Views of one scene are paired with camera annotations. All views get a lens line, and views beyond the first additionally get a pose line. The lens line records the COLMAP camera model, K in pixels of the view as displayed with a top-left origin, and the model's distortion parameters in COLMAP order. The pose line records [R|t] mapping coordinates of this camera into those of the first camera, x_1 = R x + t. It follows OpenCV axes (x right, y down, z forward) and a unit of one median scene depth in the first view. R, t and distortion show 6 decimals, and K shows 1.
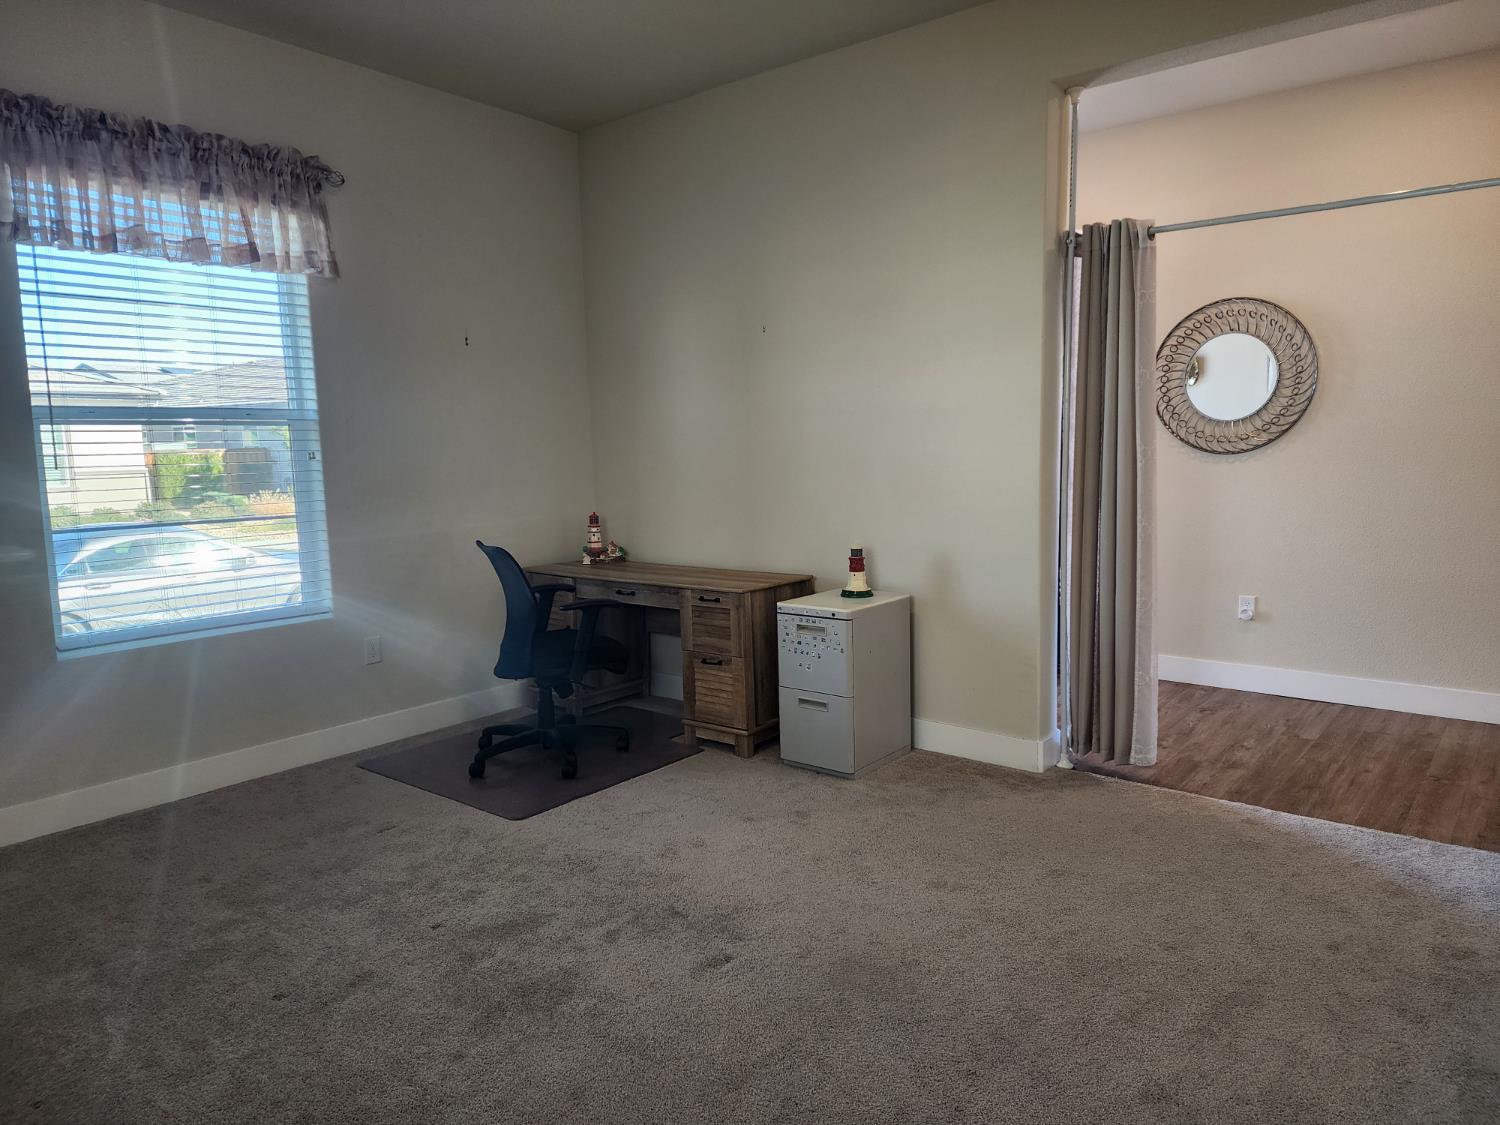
lens RADIAL K [[1018.8, 0, 750.0], [0, 1018.8, 562.5], [0, 0, 1]] dist [0.020762, -0.001781]
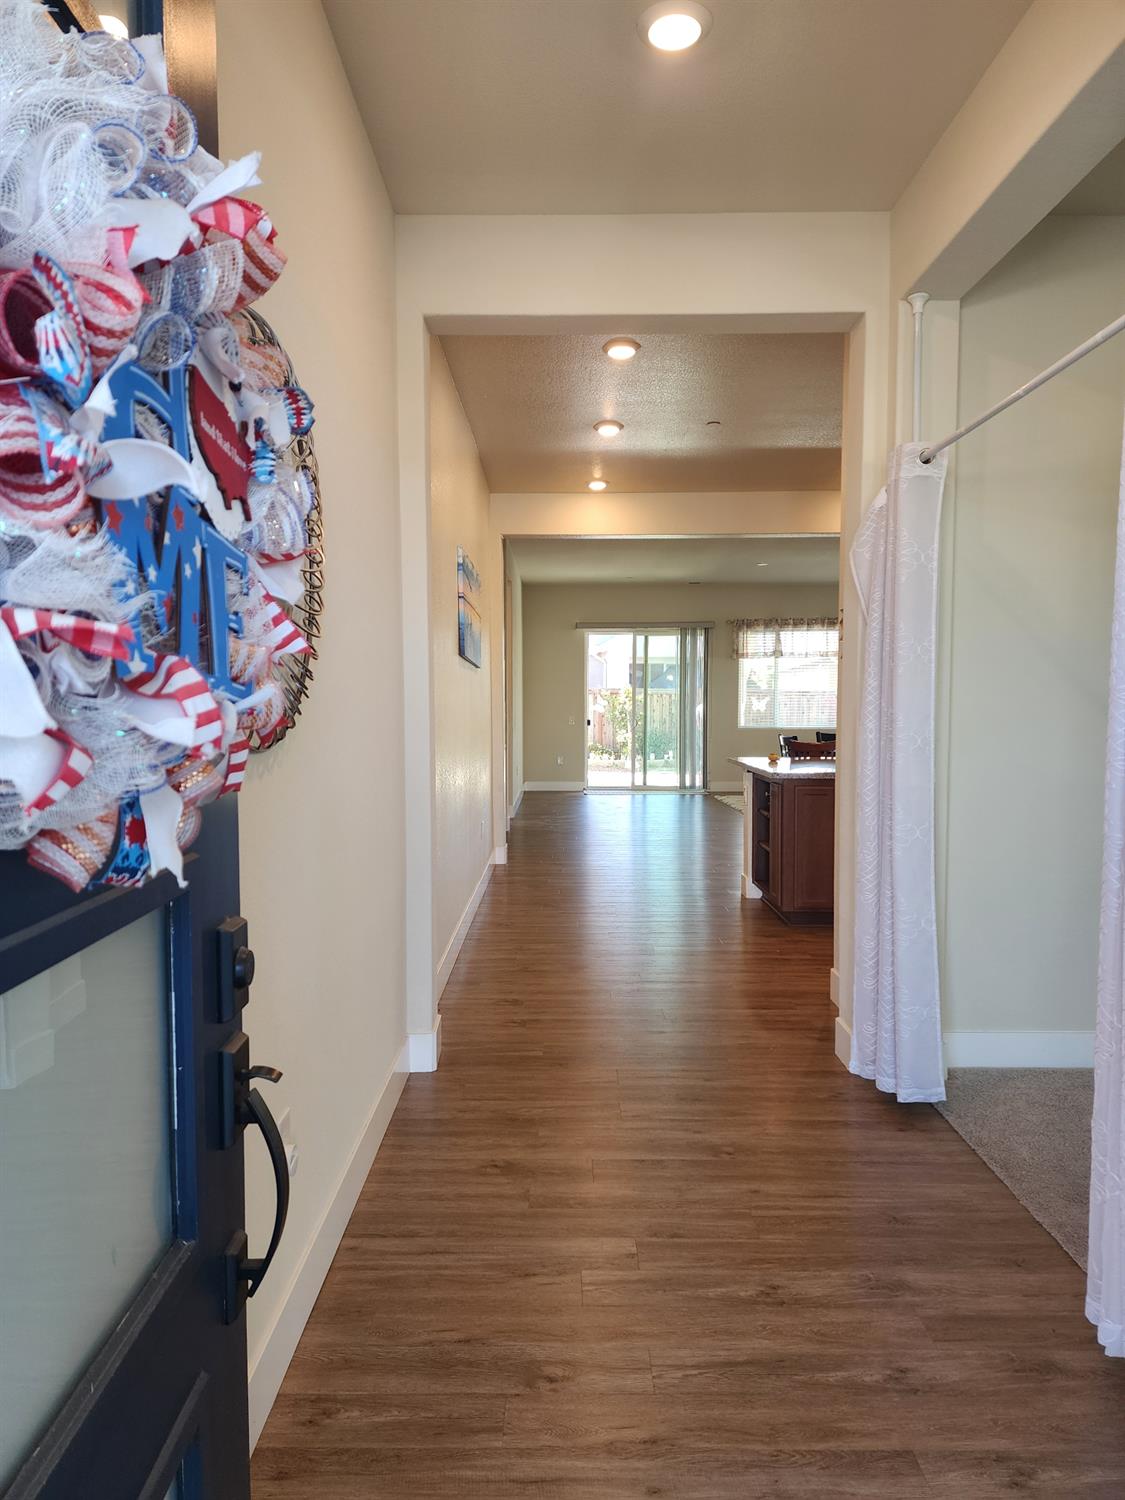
lens RADIAL K [[1018.8, 0, 562.5], [0, 1018.8, 750.0], [0, 0, 1]] dist [0.020762, -0.001781]
pose [[-0.622699, -0.026416, 0.782015, 0.155617], [0.106059, 0.987357, 0.117805, -0.175078], [-0.775240, 0.156297, -0.612025, 1.440011]]
